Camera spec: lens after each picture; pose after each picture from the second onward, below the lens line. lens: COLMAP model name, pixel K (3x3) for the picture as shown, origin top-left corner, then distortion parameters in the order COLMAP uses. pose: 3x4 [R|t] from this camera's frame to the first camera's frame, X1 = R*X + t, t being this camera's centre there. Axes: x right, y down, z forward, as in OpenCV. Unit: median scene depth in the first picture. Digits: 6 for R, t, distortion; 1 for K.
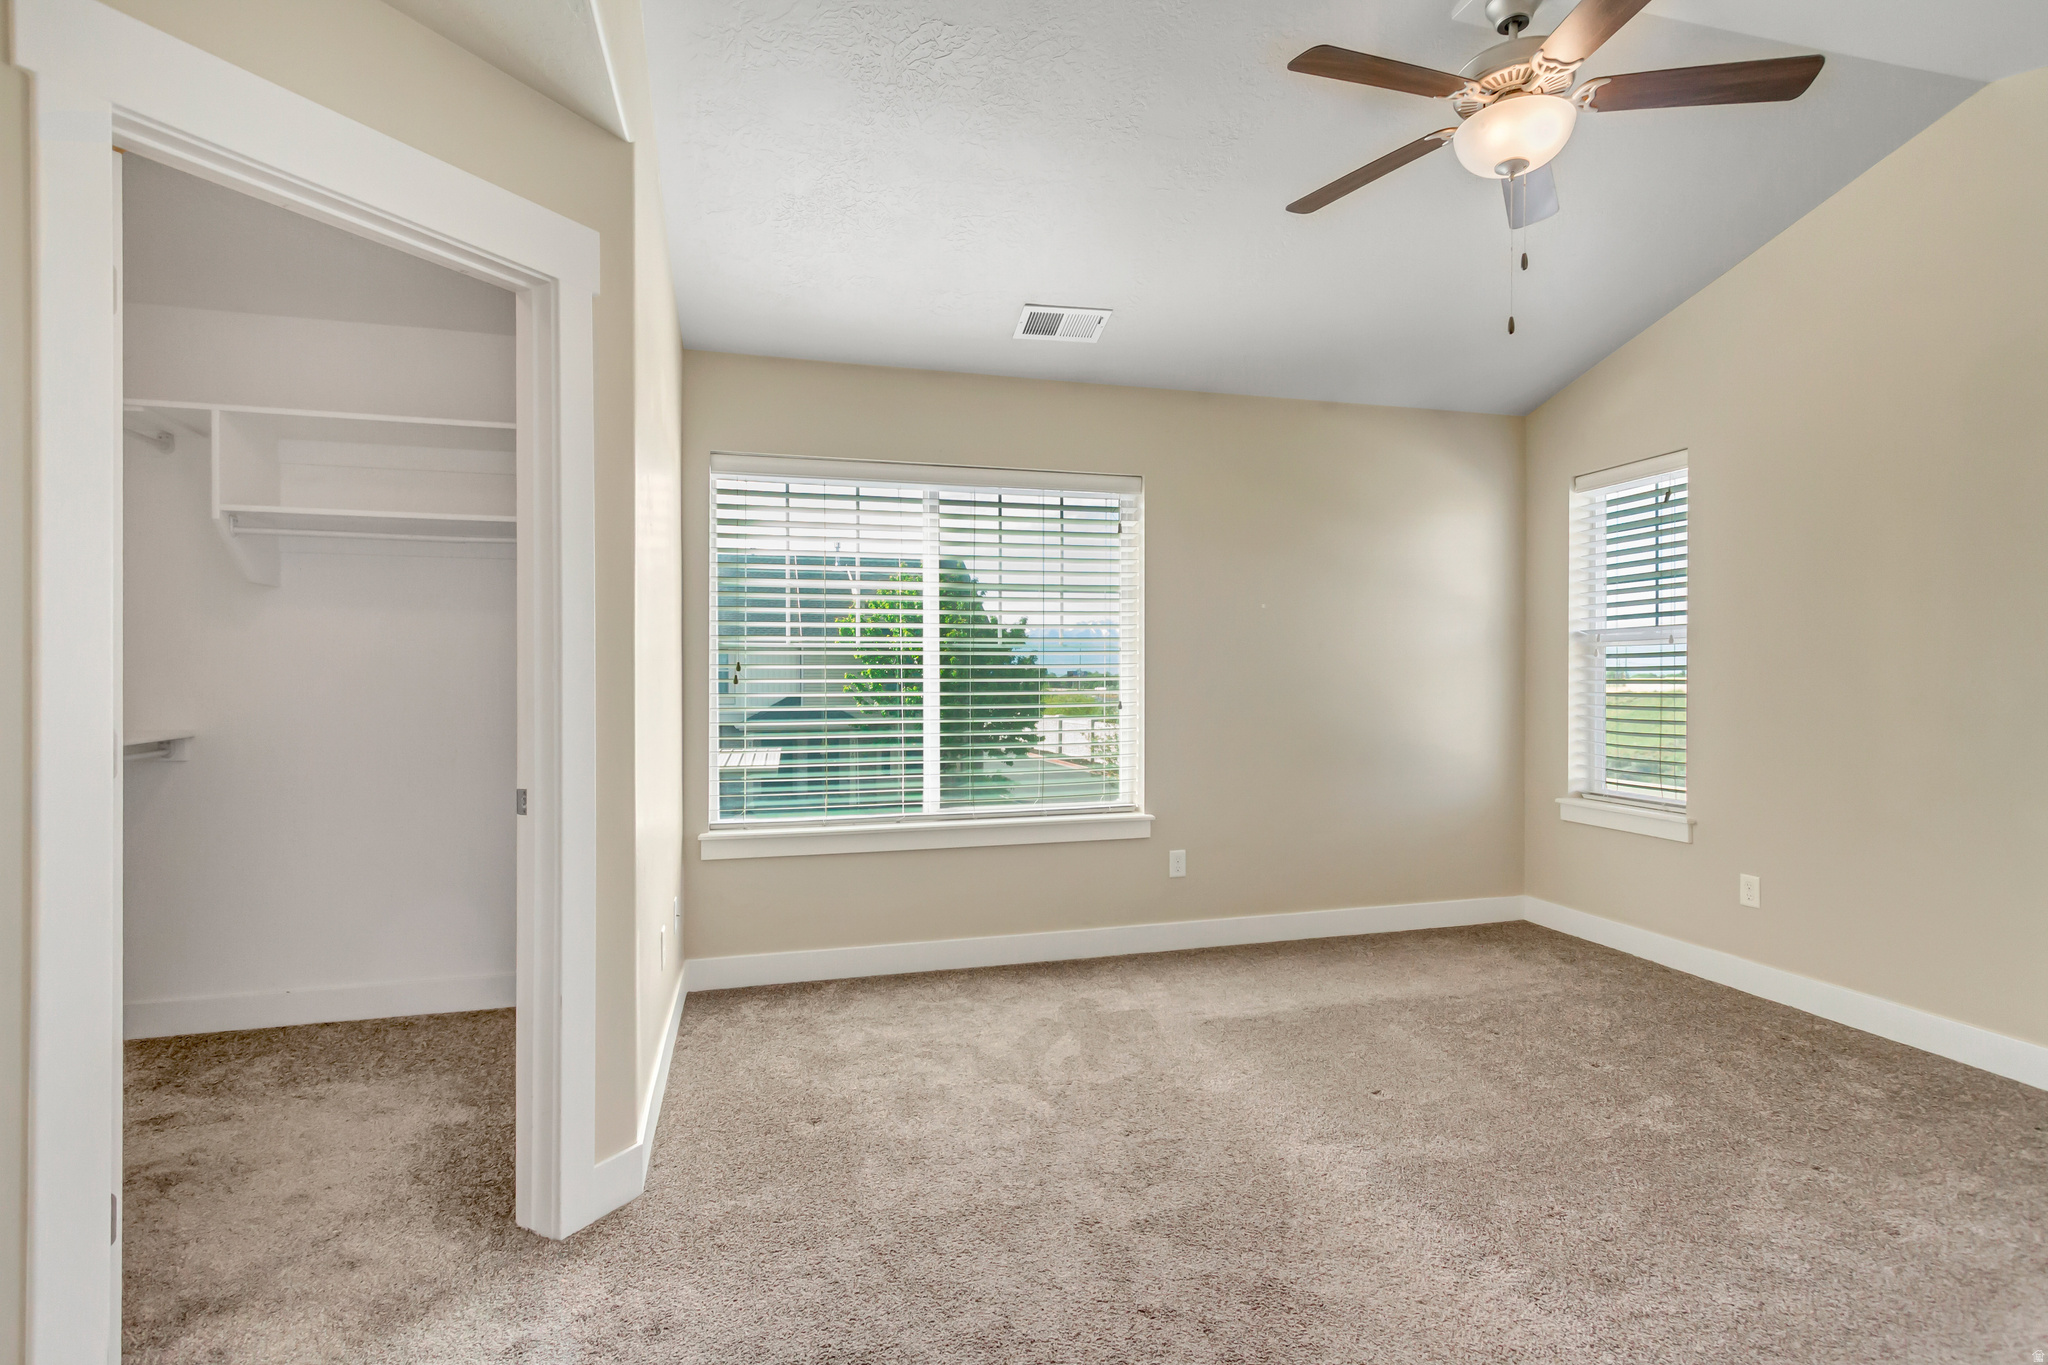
lens RADIAL K [[948.4, 0, 1019.1], [0, 948.4, 688.1], [0, 0, 1]] dist [0.002264, -0.002085]
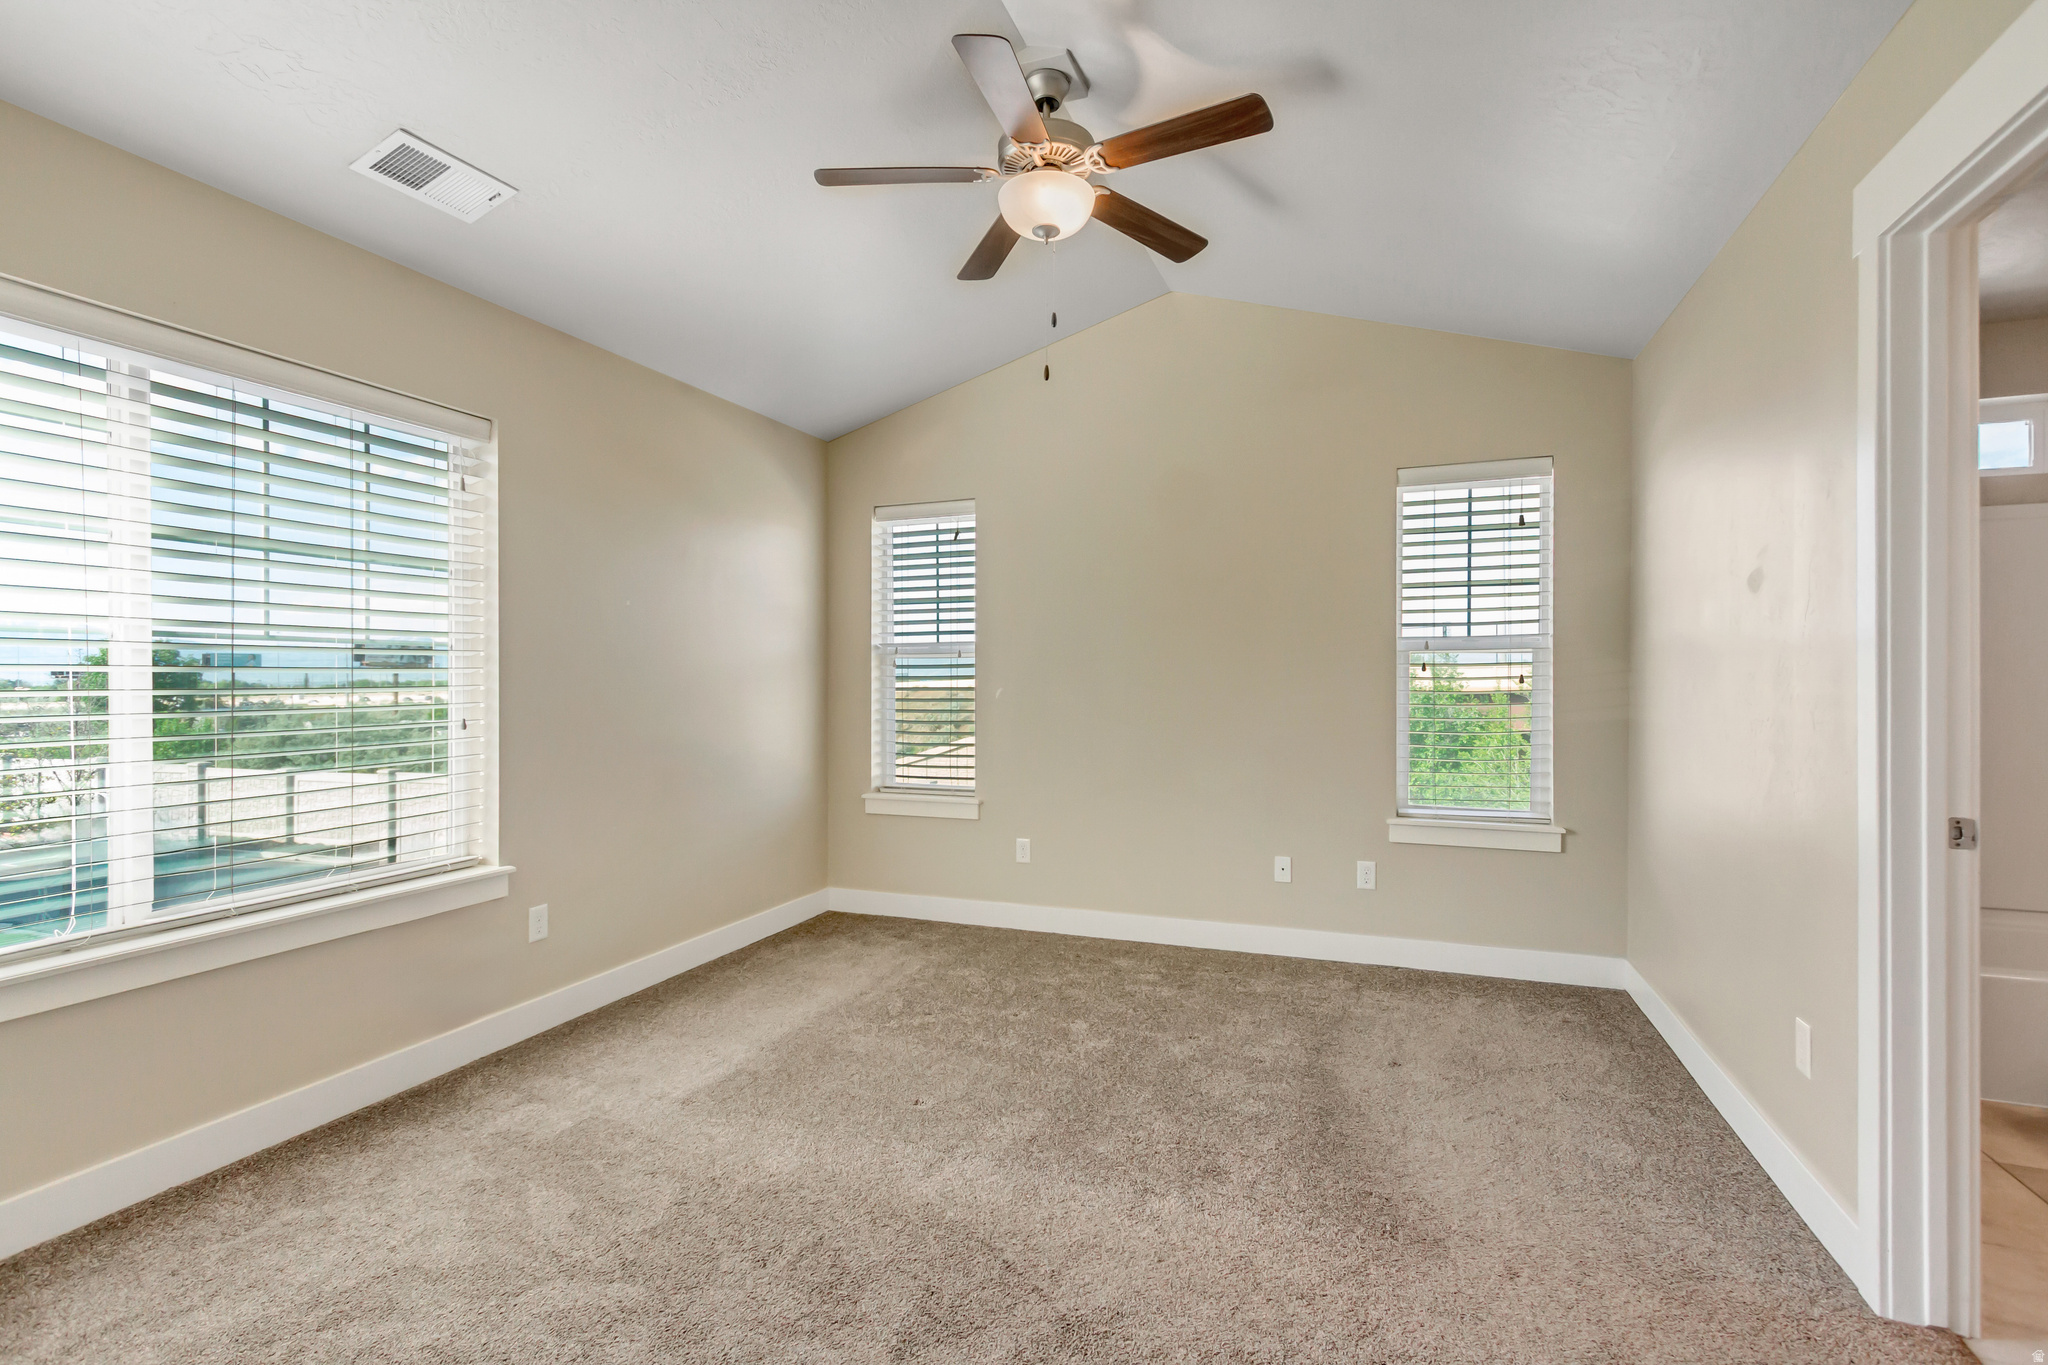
lens RADIAL K [[948.4, 0, 1019.1], [0, 948.4, 688.1], [0, 0, 1]] dist [0.002264, -0.002085]
pose [[0.579520, -0.003295, 0.814951, -0.275399], [0.011956, 0.999919, -0.004459, -0.001168], [-0.814870, 0.012328, 0.579512, 0.249168]]
